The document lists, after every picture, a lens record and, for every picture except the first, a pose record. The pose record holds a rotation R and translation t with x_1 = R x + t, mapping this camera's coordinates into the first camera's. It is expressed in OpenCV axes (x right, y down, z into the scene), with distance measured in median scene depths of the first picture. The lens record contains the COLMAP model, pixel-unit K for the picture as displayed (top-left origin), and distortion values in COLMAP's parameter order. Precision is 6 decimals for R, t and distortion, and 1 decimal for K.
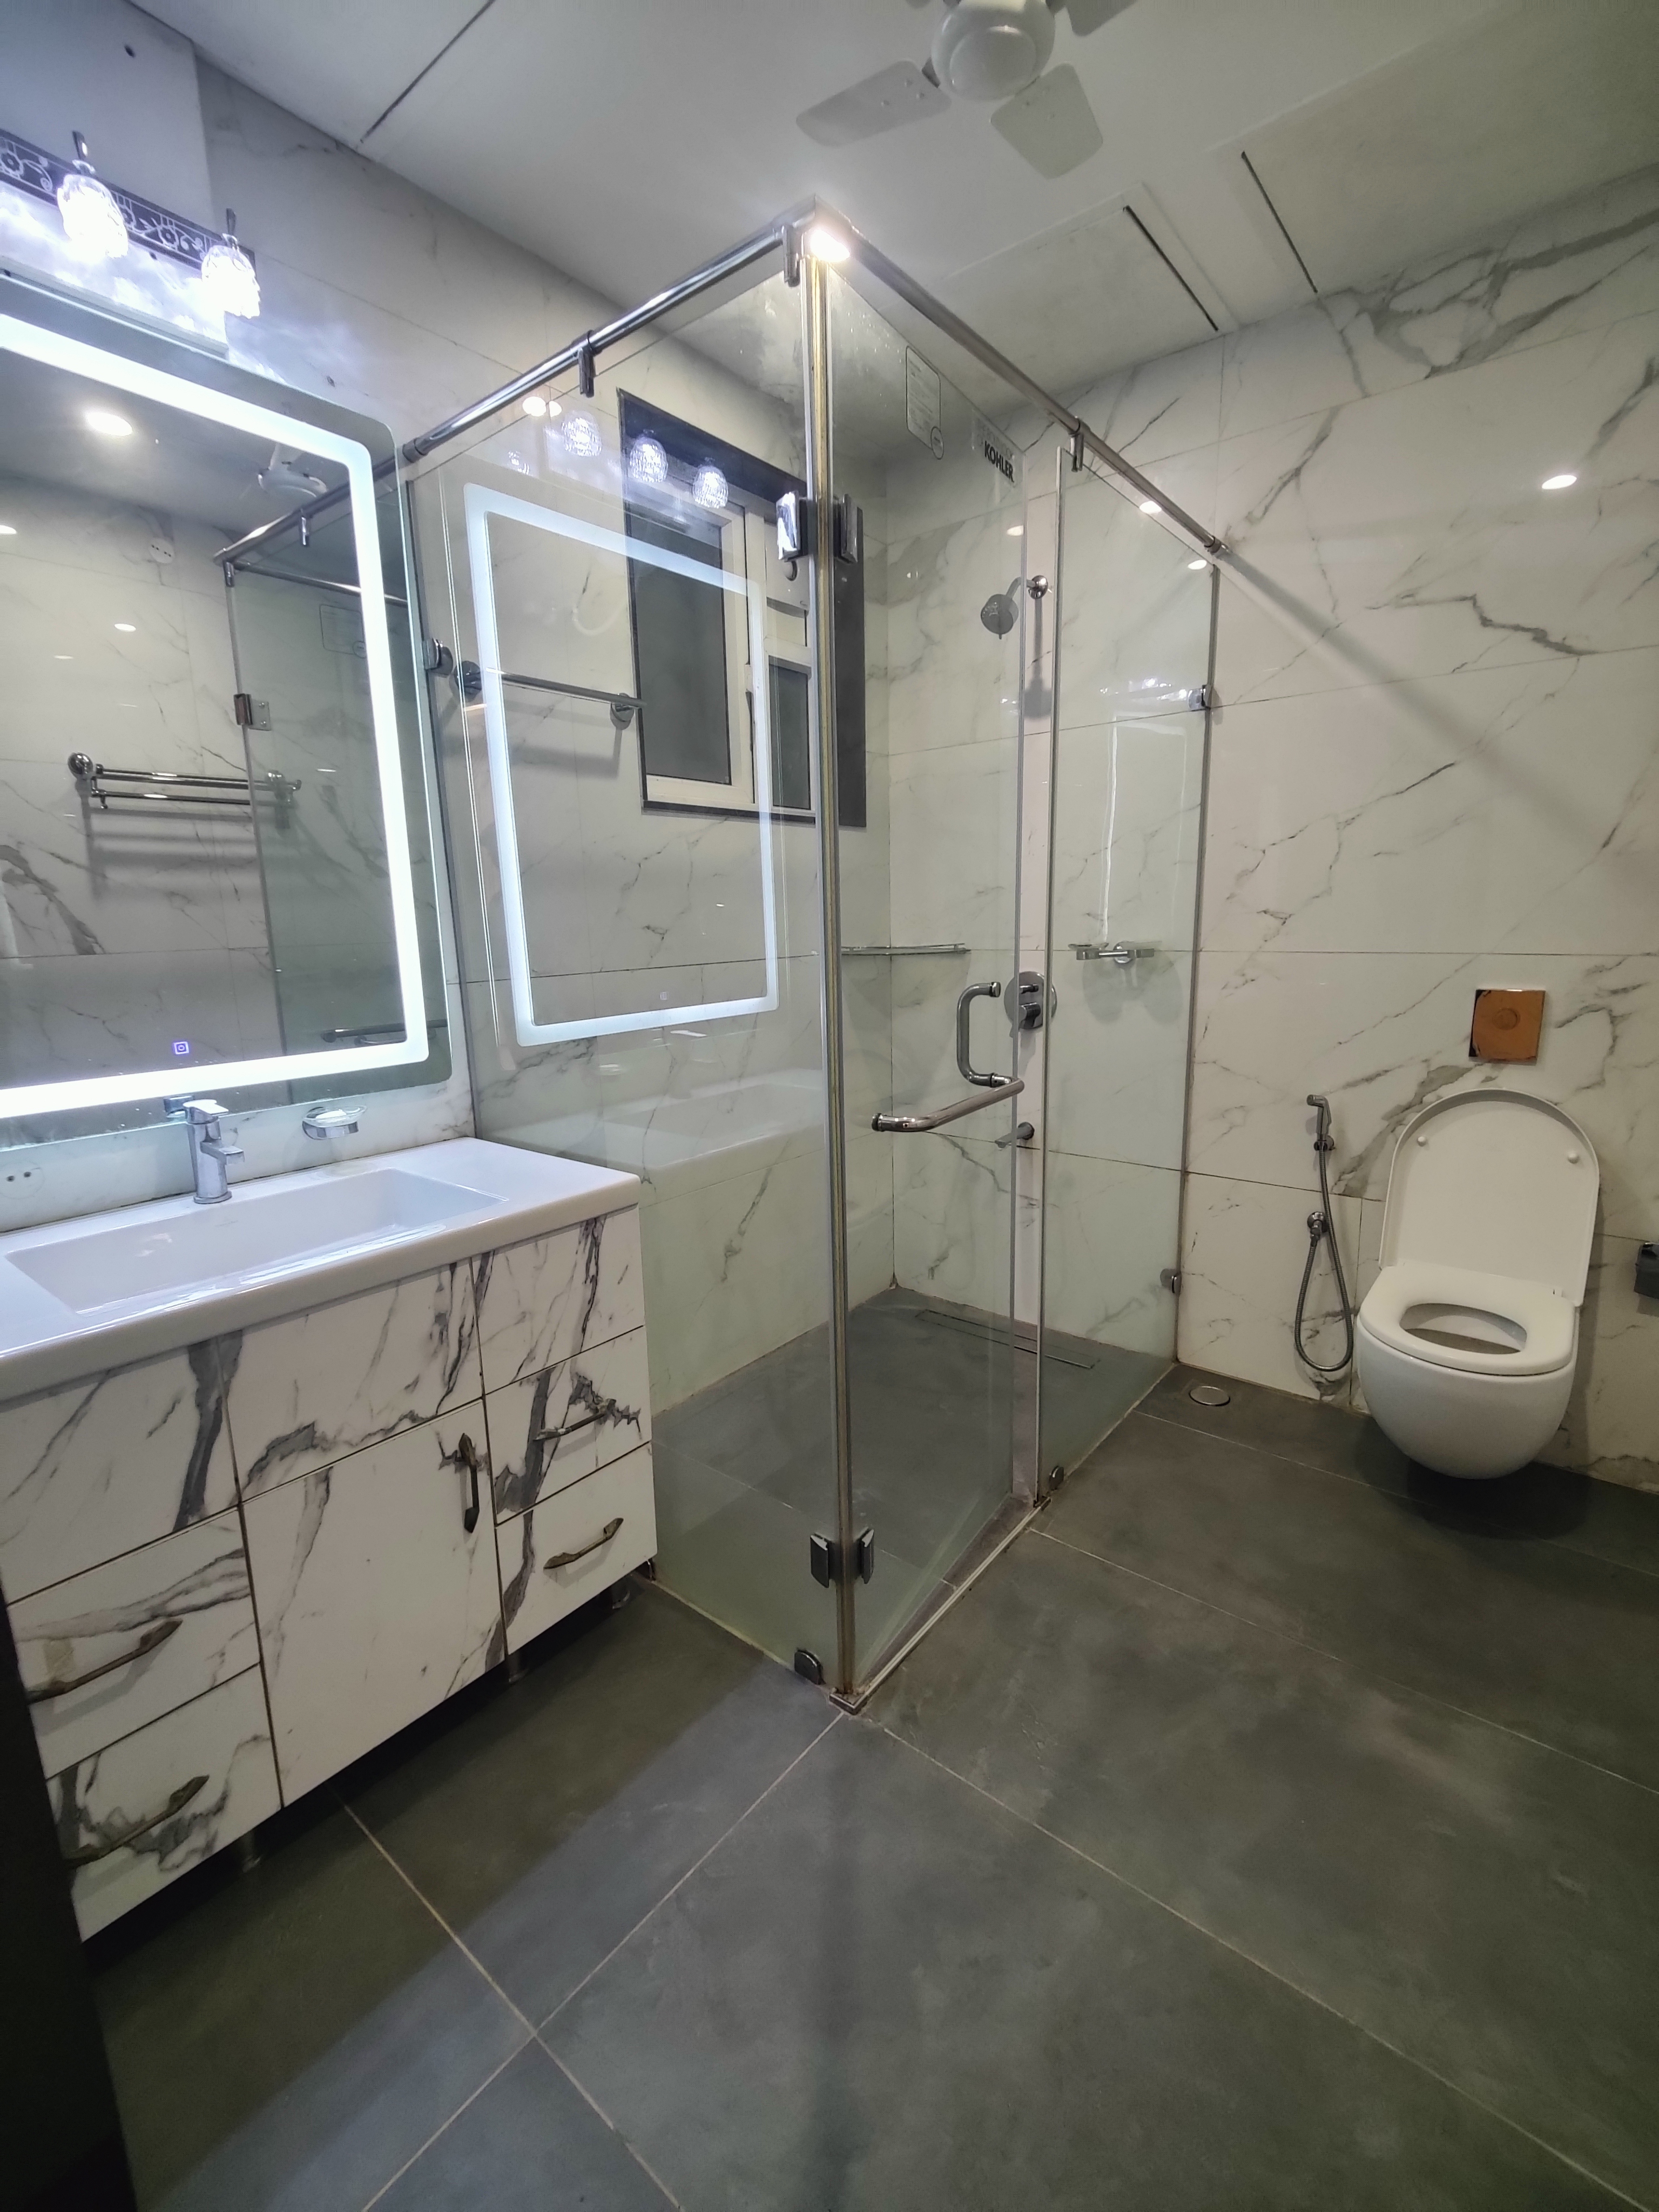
lens RADIAL K [[951.5, 0, 813.4], [0, 951.5, 1103.3], [0, 0, 1]] dist [0.011366, -0.012759]
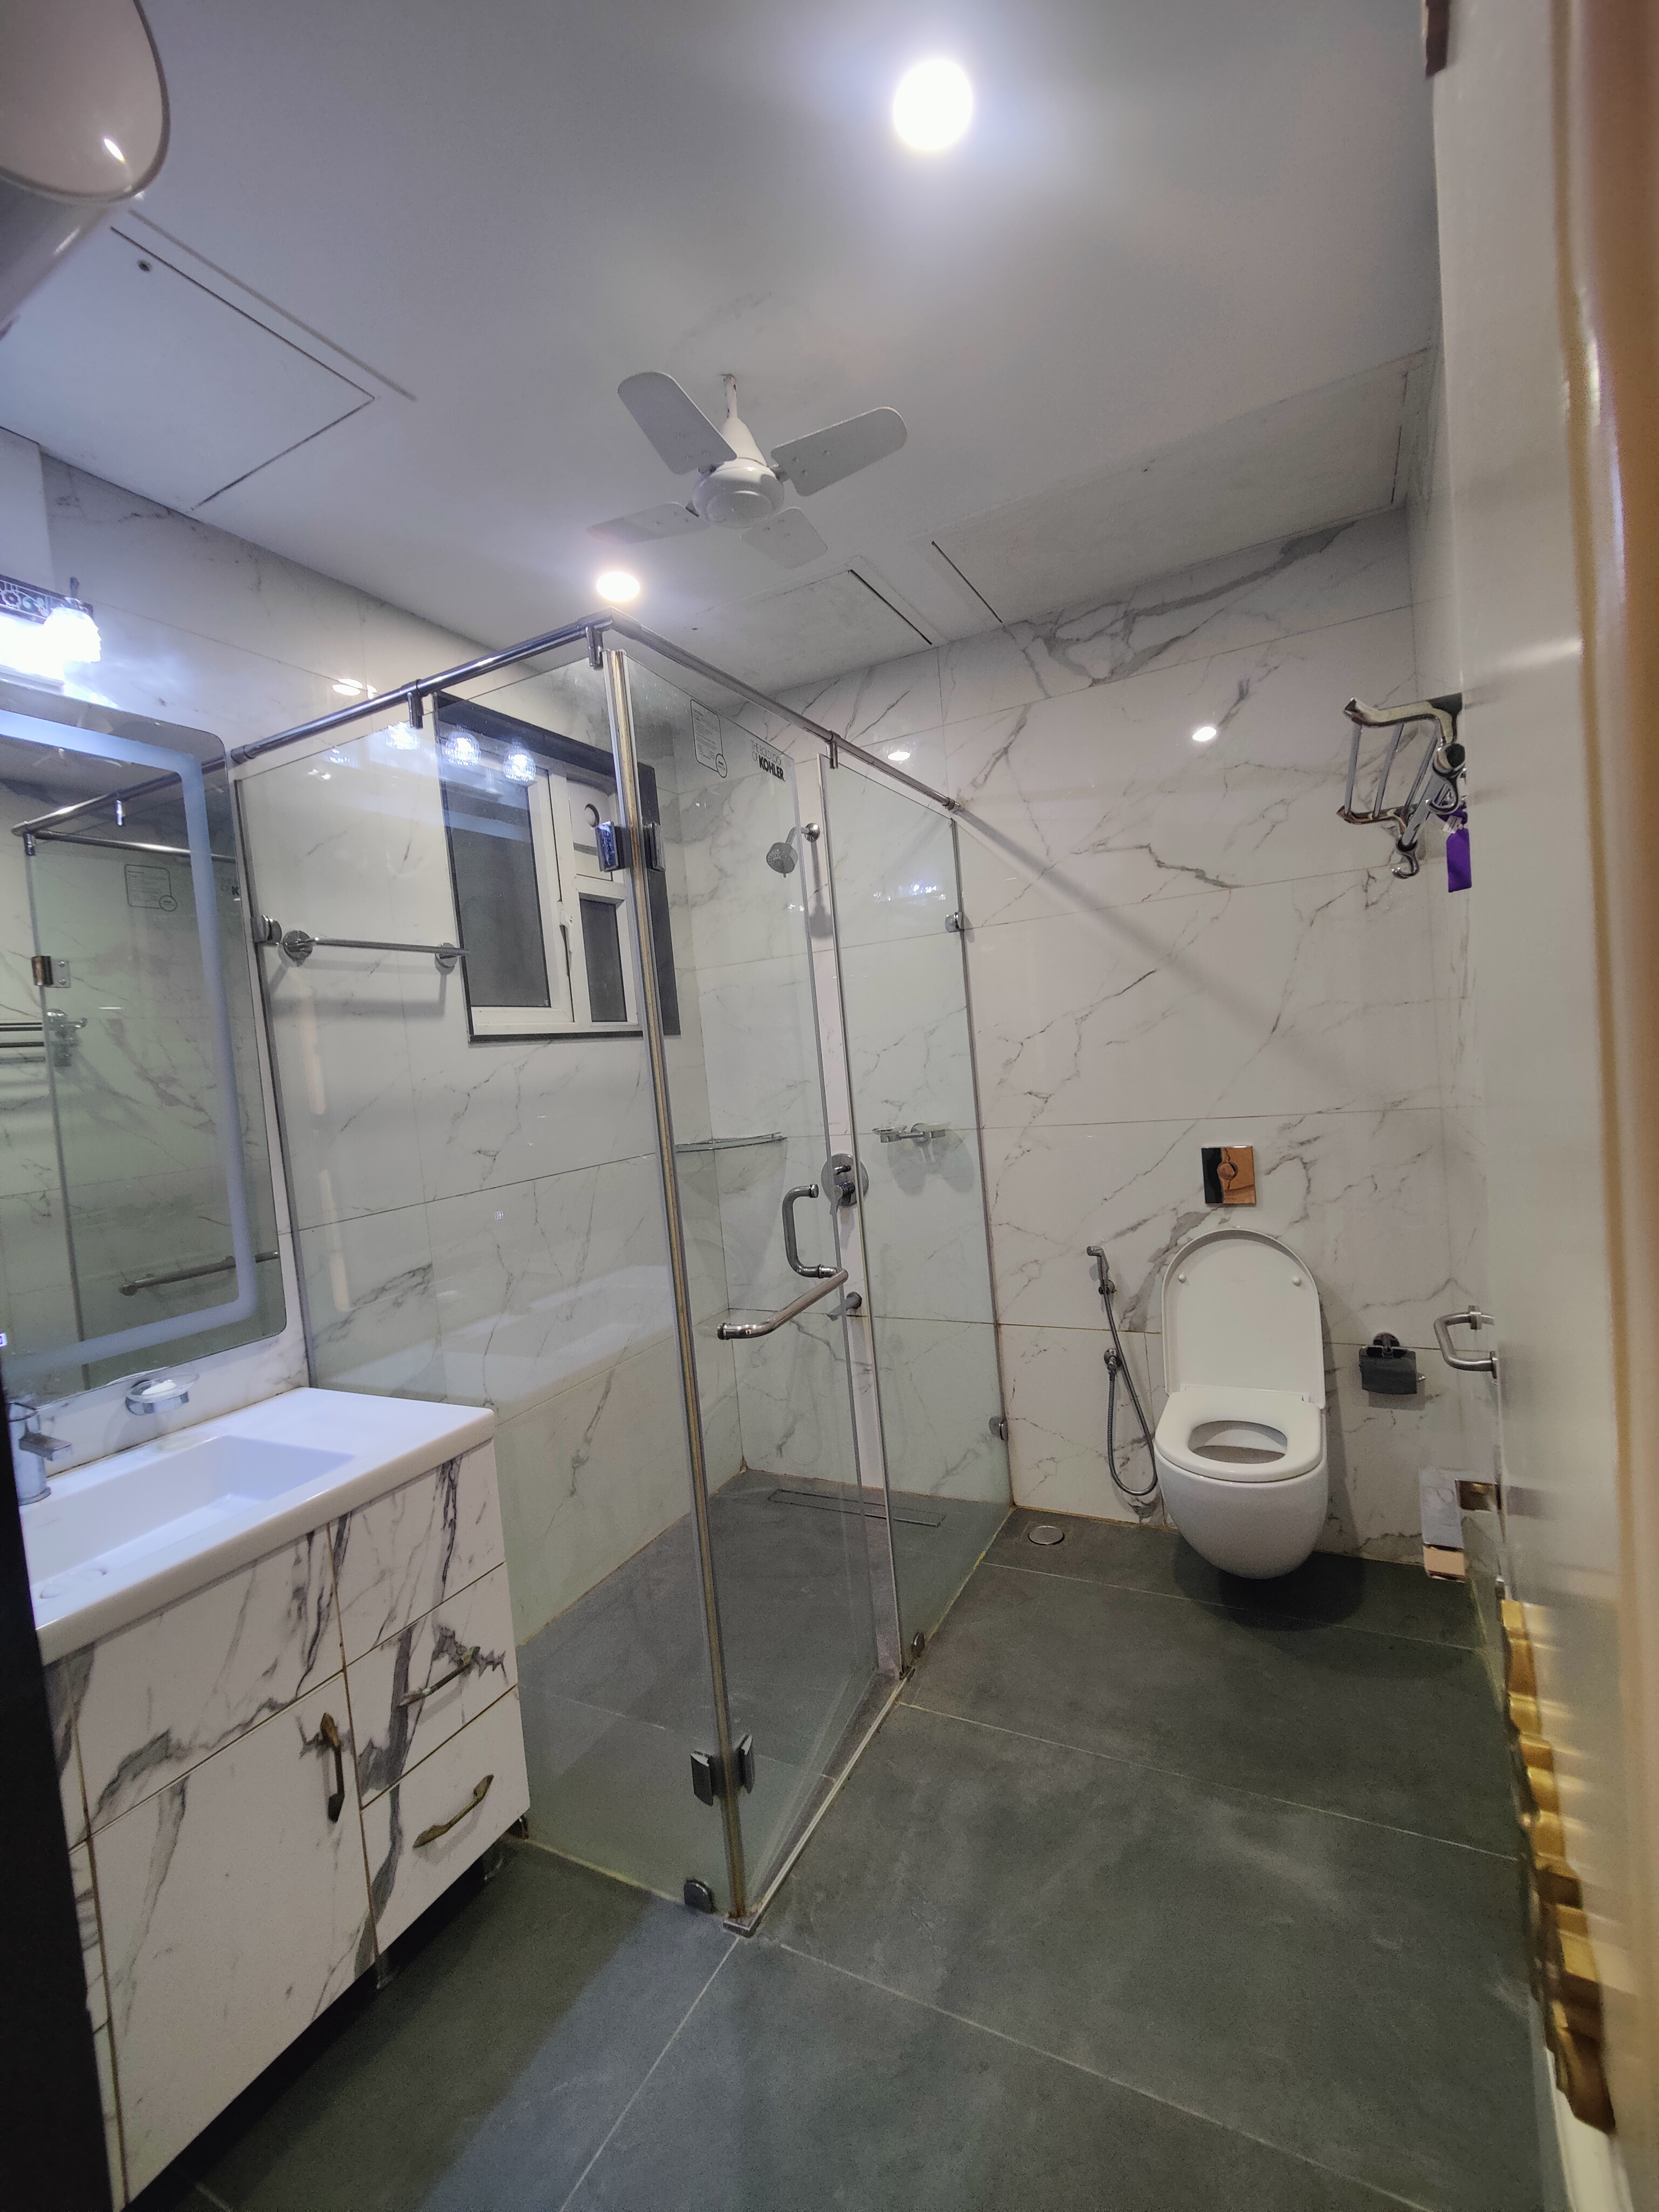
lens RADIAL K [[940.2, 0, 819.8], [0, 940.2, 1112.9], [0, 0, 1]] dist [0.023656, -0.022834]
pose [[0.977334, -0.073711, 0.198456, -0.014164], [0.104428, 0.983299, -0.149055, -0.041963], [-0.184154, 0.166401, 0.968709, -0.091060]]
